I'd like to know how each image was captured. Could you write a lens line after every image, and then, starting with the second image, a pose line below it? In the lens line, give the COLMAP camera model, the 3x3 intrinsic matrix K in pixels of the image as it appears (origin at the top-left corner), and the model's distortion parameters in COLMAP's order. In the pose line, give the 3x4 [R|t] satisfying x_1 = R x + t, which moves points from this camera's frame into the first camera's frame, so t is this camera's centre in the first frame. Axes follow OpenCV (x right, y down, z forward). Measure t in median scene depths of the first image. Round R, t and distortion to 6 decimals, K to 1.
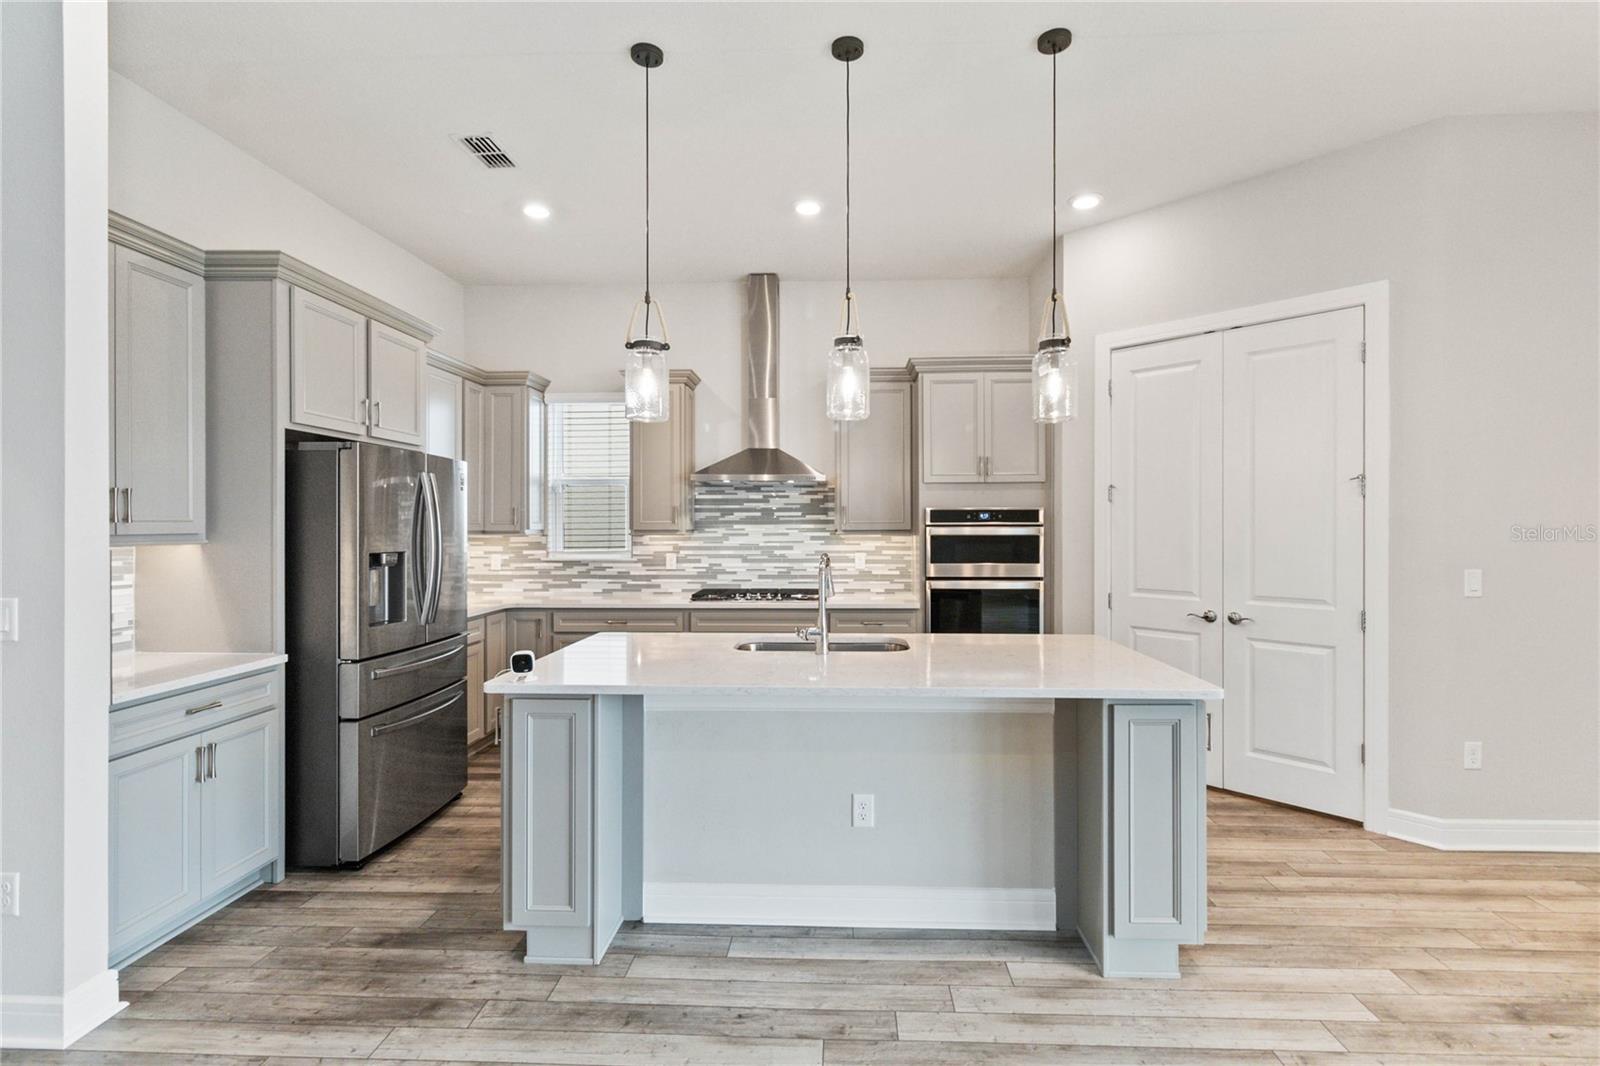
lens RADIAL K [[746.4, 0, 825.3], [0, 746.4, 526.4], [0, 0, 1]] dist [0.001559, 0.001126]
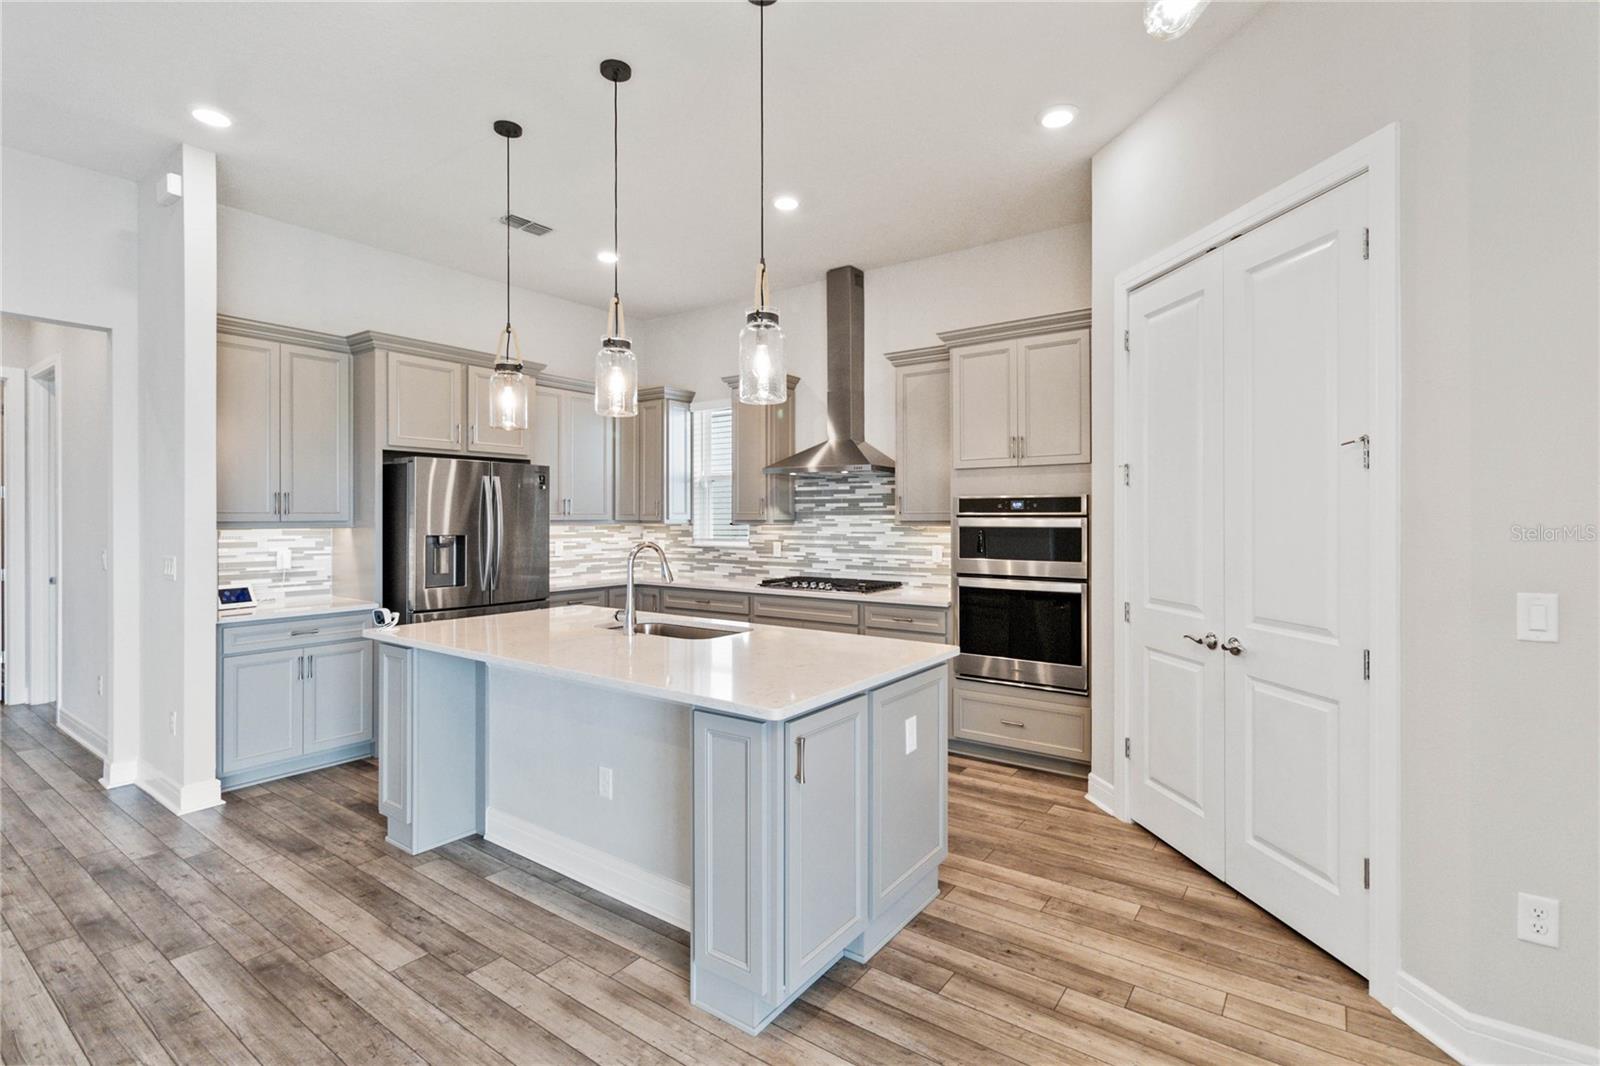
lens RADIAL K [[746.4, 0, 820.0], [0, 746.4, 516.0], [0, 0, 1]] dist [0.001559, 0.001126]
pose [[0.834825, -0.000099, -0.550516, 0.496888], [-0.001238, 0.999997, -0.002057, 0.000736], [0.550514, 0.002399, 0.834822, 0.153702]]
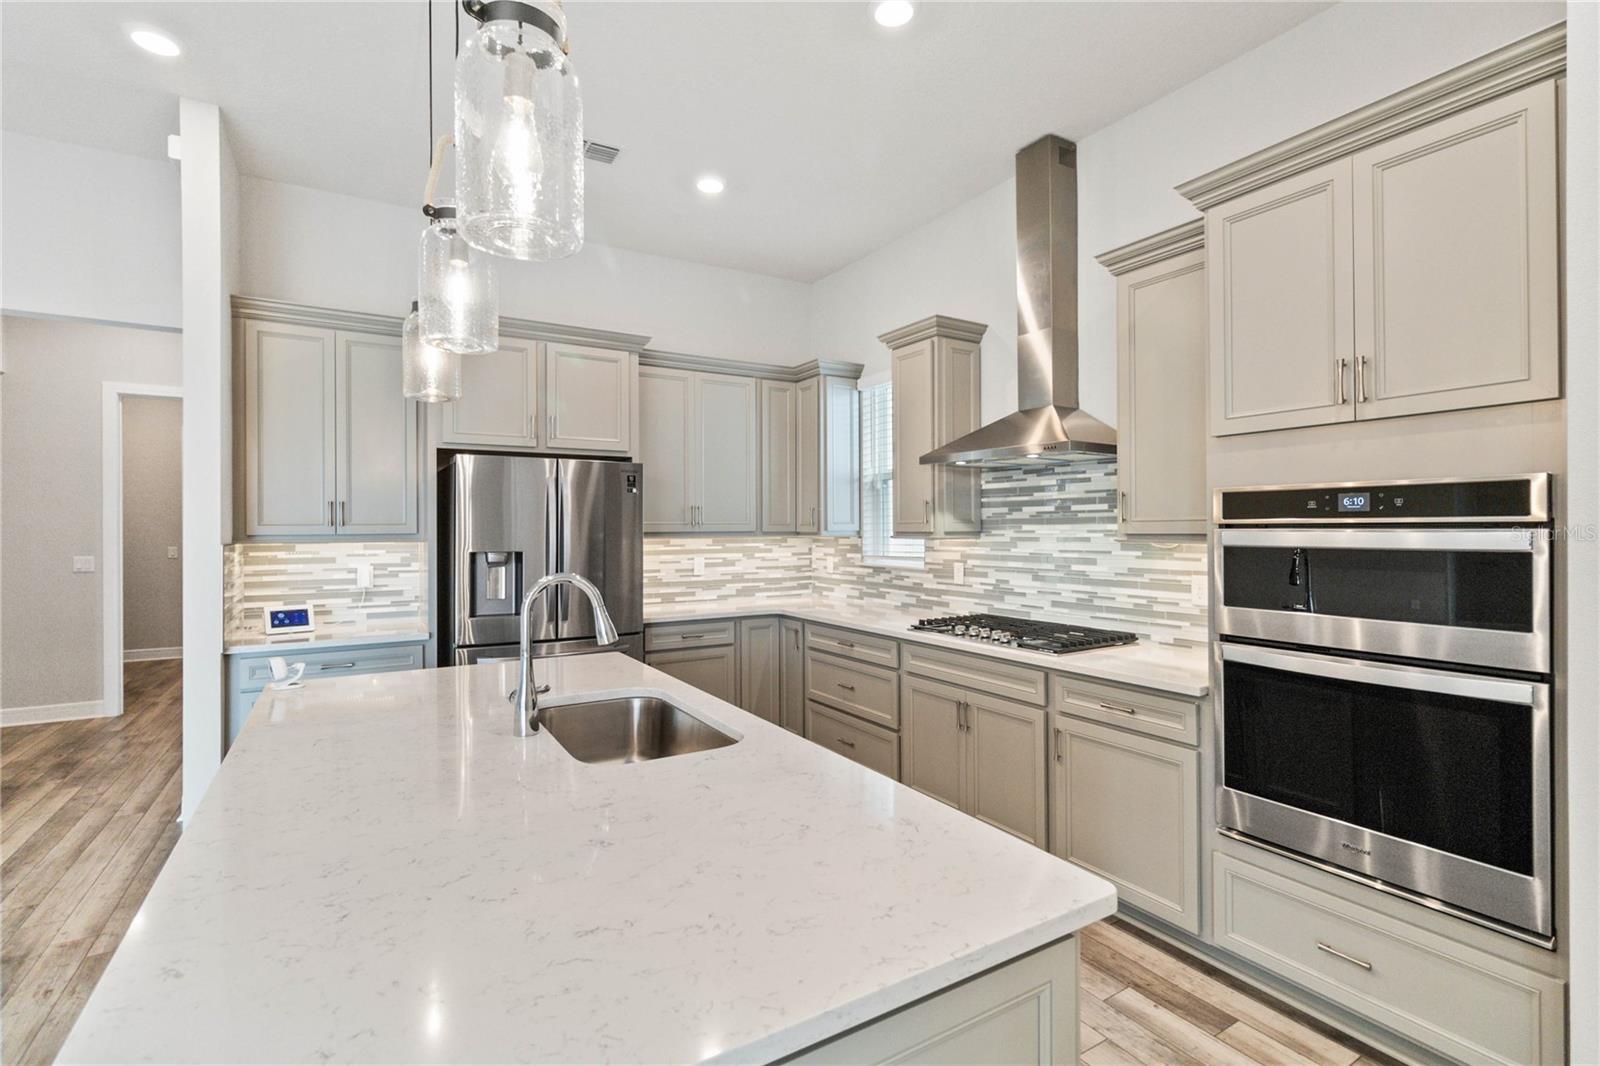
lens RADIAL K [[746.4, 0, 812.0], [0, 746.4, 526.6], [0, 0, 1]] dist [0.001559, 0.001126]
pose [[0.547206, -0.000977, -0.836997, 0.393686], [0.001777, 0.999998, -0.000006, -0.001061], [0.836996, -0.001484, 0.547207, 0.522637]]
